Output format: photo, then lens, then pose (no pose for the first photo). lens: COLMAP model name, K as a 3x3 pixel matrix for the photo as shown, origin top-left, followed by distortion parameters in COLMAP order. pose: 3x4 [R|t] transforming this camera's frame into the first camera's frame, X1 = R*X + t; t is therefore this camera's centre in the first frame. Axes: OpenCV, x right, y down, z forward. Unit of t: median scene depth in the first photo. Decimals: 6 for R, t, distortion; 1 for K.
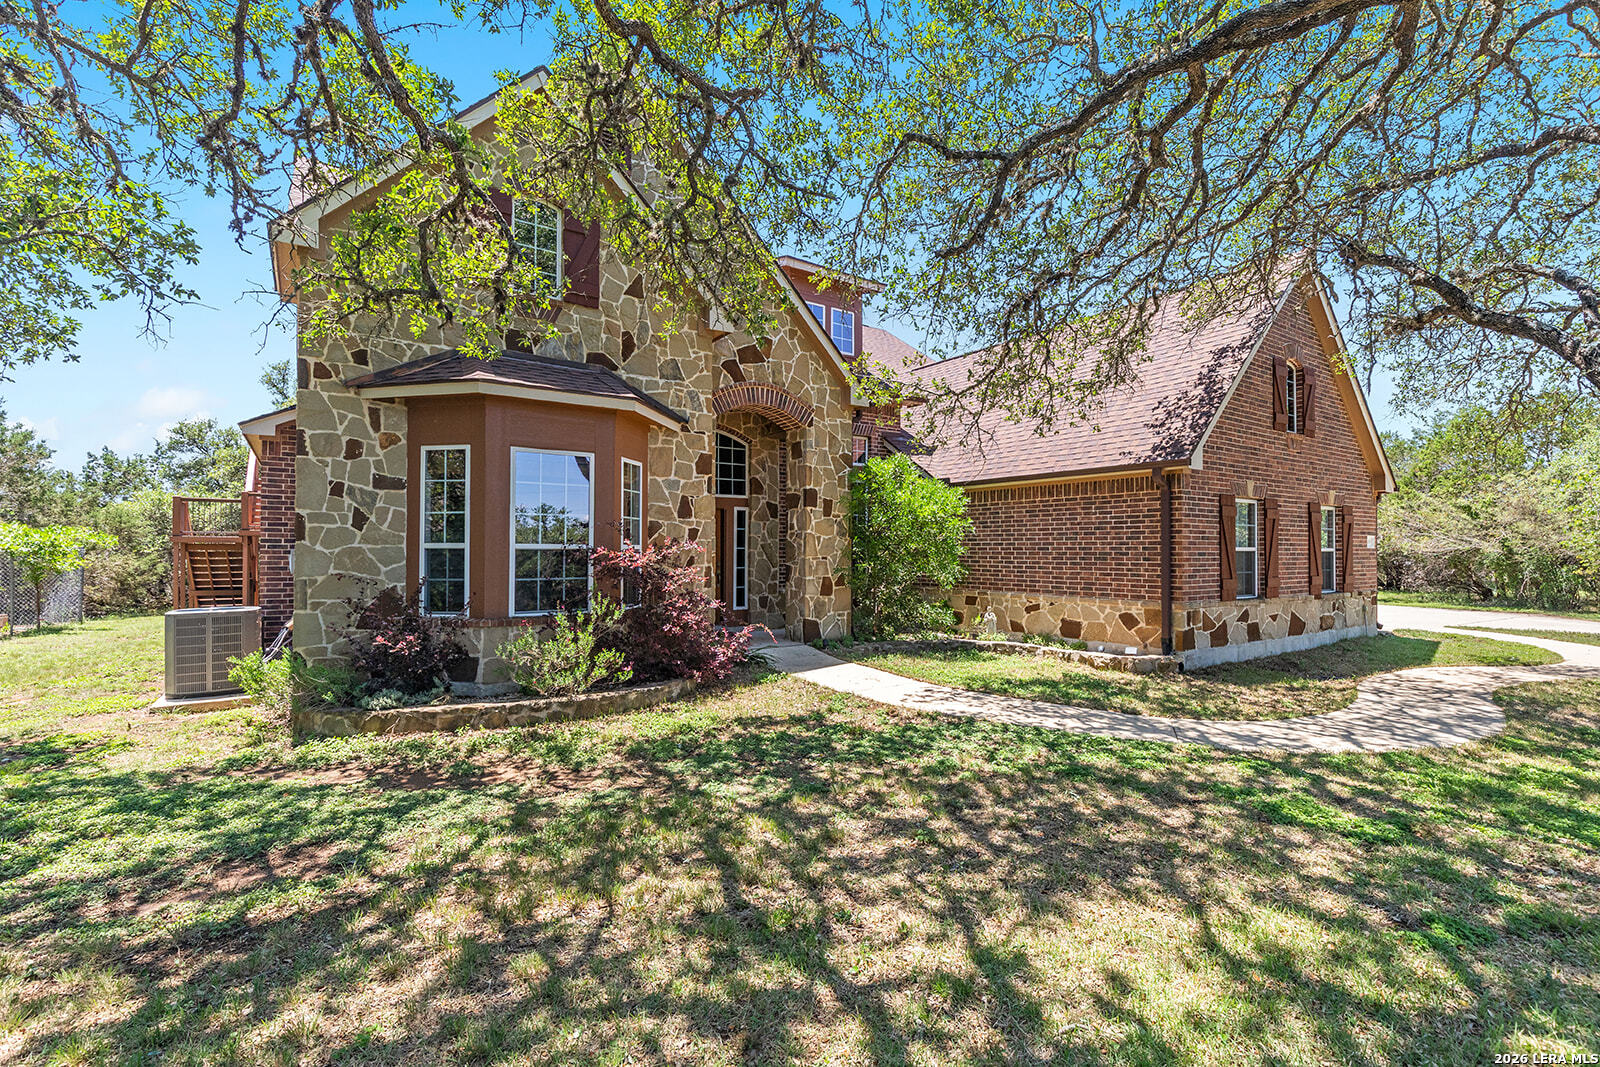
lens RADIAL K [[730.7, 0, 800.4], [0, 730.7, 533.5], [0, 0, 1]] dist [0.003546, 0.000086]
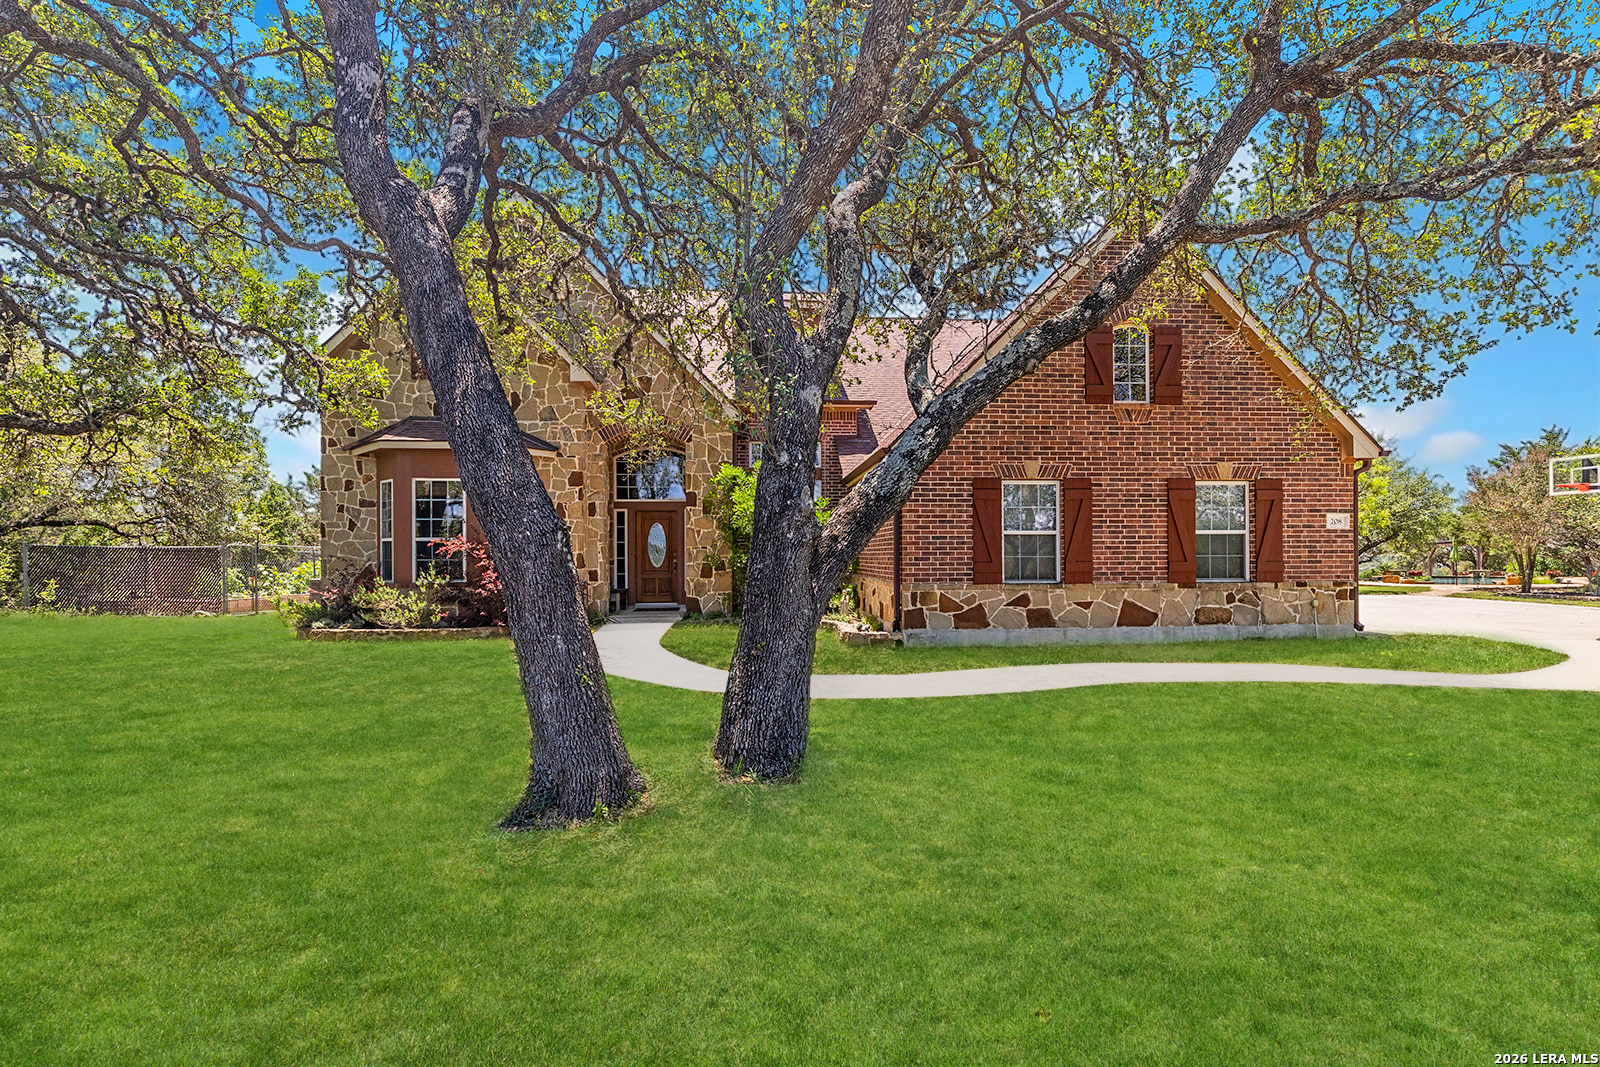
lens RADIAL K [[730.7, 0, 796.0], [0, 730.7, 544.8], [0, 0, 1]] dist [0.003546, 0.000086]
pose [[0.869116, -0.014163, -0.494405, 0.928430], [0.020075, 0.999776, 0.006650, 0.028845], [0.494200, -0.015705, 0.869206, 0.003453]]
